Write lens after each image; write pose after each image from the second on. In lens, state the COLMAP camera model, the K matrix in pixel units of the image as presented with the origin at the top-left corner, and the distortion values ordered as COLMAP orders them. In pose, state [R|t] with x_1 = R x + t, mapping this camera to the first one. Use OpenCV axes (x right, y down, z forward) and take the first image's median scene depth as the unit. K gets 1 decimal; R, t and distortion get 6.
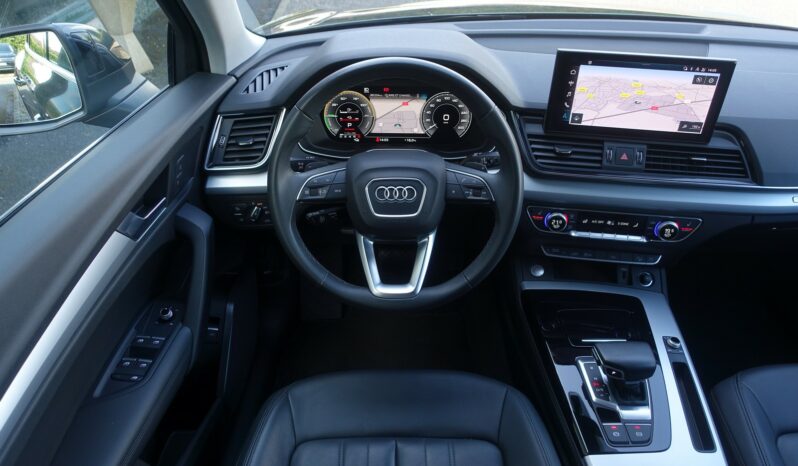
lens RADIAL K [[547.8, 0, 399.0], [0, 547.8, 233.0], [0, 0, 1]] dist [-0.000105, -0.001702]
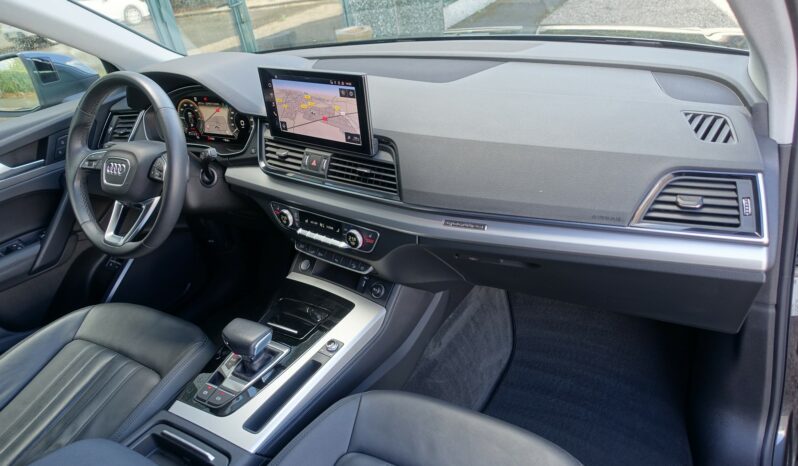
lens RADIAL K [[547.8, 0, 399.0], [0, 547.8, 233.0], [0, 0, 1]] dist [-0.000105, -0.001702]
pose [[0.847046, 0.146969, -0.510796, 1.112744], [-0.174736, 0.984594, -0.006469, -0.023984], [0.501976, 0.094734, 0.859677, 0.158808]]
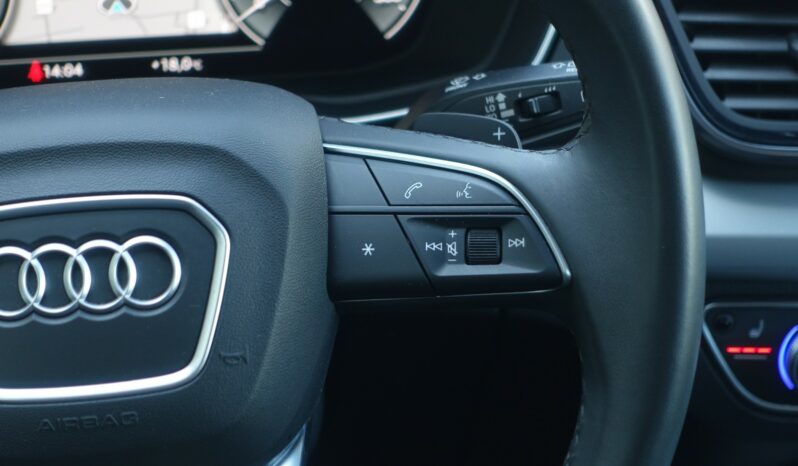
lens RADIAL K [[1665.9, 0, 399.0], [0, 1665.9, 233.0], [0, 0, 1]] dist [-0.110028, -0.393845]
pose [[0.992525, -0.072286, 0.098326, 0.043353], [0.084460, 0.988444, -0.125880, -0.002111], [-0.088090, 0.133243, 0.987161, 0.332683]]
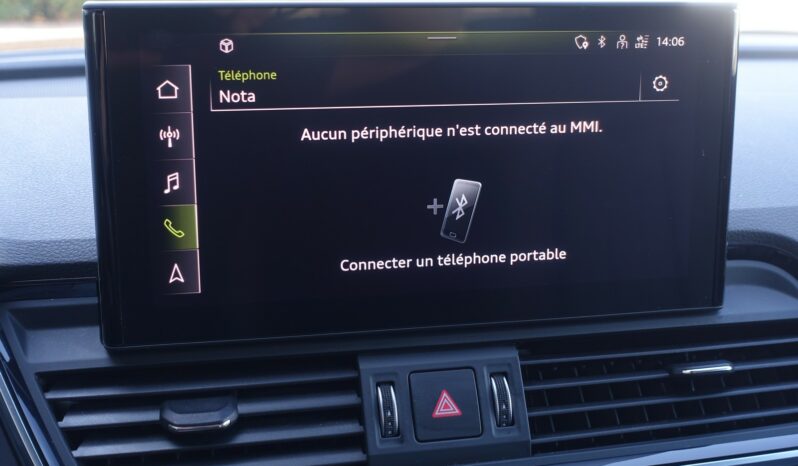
lens RADIAL K [[1055.4, 0, 390.1], [0, 1055.4, 231.4], [0, 0, 1]] dist [-0.000590, 0.015571]
pose [[0.940015, -0.100488, 0.325997, 0.236633], [0.206703, 0.928004, -0.309972, -0.068615], [-0.271378, 0.358762, 0.893109, 0.545168]]
